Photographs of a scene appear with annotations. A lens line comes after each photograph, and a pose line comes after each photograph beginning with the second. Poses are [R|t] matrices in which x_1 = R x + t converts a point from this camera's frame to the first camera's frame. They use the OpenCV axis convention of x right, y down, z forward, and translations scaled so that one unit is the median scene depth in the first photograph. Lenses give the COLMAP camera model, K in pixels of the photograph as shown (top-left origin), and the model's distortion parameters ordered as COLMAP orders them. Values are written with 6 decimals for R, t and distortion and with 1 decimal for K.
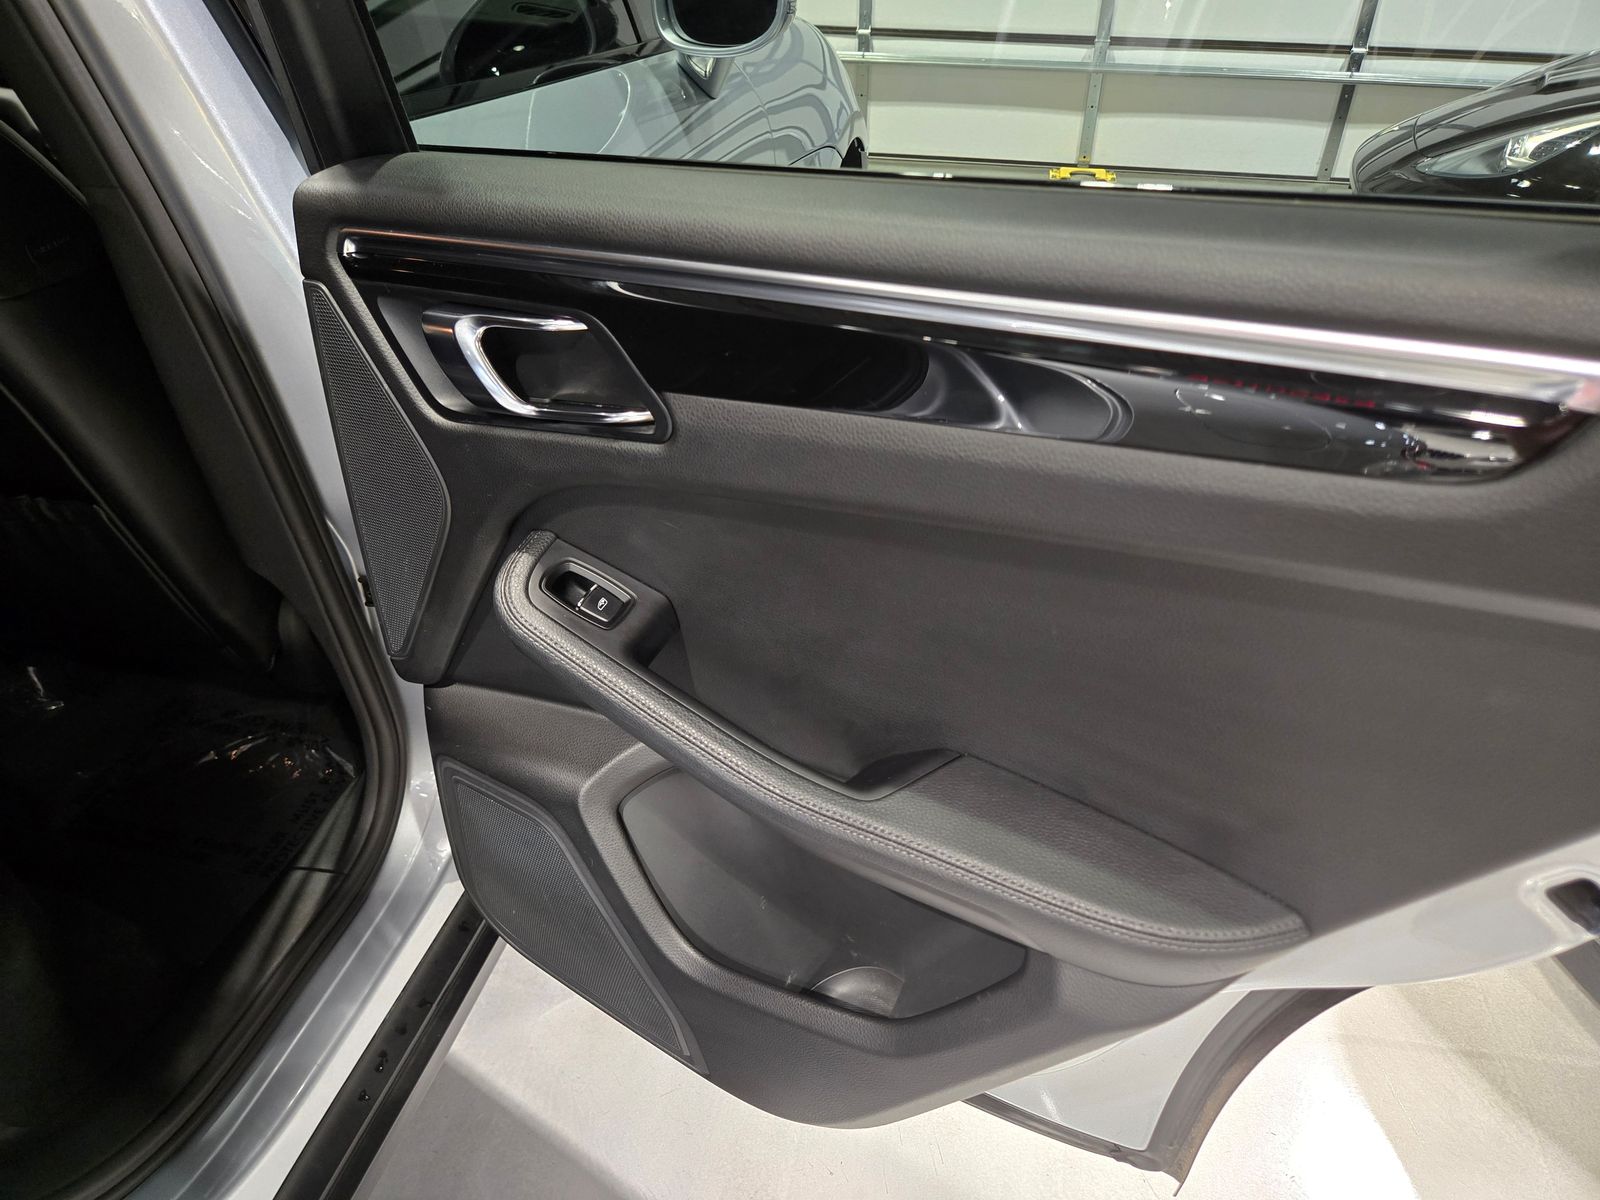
lens RADIAL K [[1076.5, 0, 812.7], [0, 1076.5, 596.3], [0, 0, 1]] dist [0.065829, -0.061459]
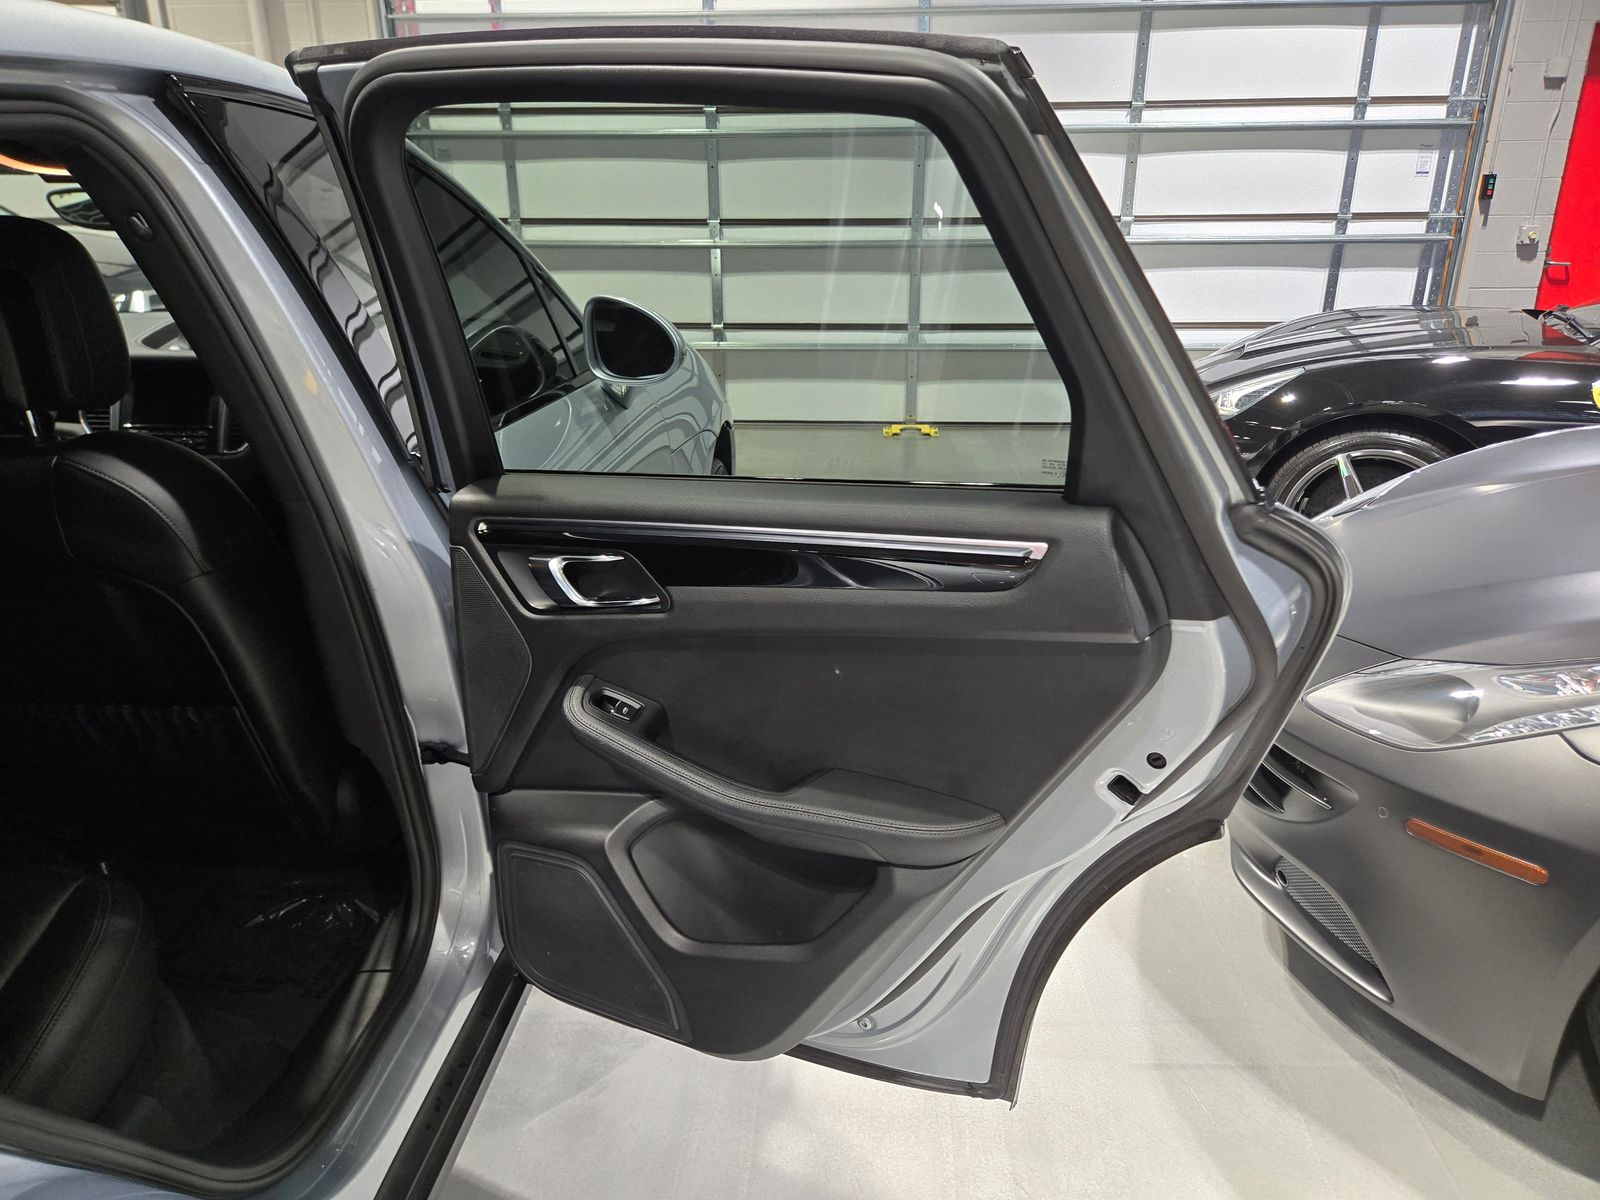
lens RADIAL K [[1076.5, 0, 806.1], [0, 1076.5, 591.8], [0, 0, 1]] dist [0.065829, -0.061459]
pose [[0.991319, -0.066136, 0.113638, -0.058253], [0.089374, 0.972854, -0.213464, 0.144614], [-0.096435, 0.221767, 0.970319, -0.512859]]
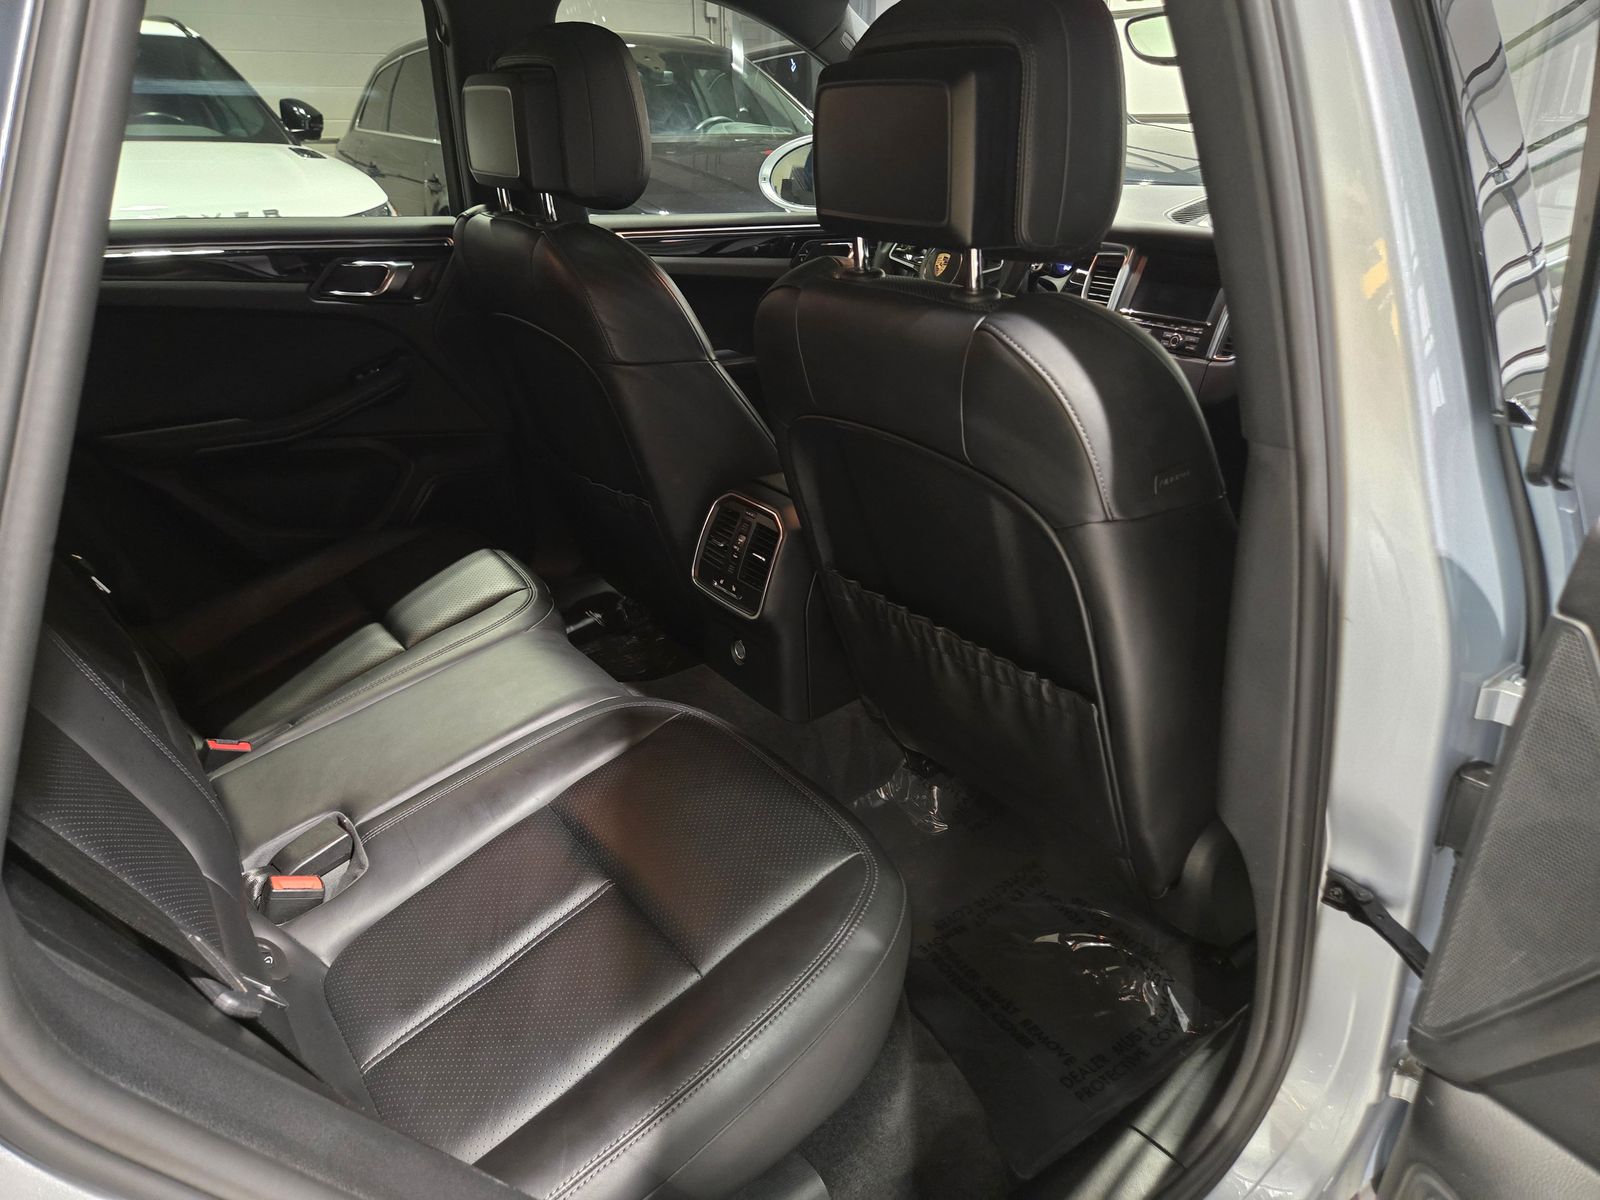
lens RADIAL K [[1076.5, 0, 808.8], [0, 1076.5, 599.5], [0, 0, 1]] dist [0.065829, -0.061459]
pose [[0.741003, 0.254956, -0.621218, -0.241901], [-0.349485, 0.936376, -0.032573, -0.047958], [0.573389, 0.241243, 0.782960, 0.011192]]
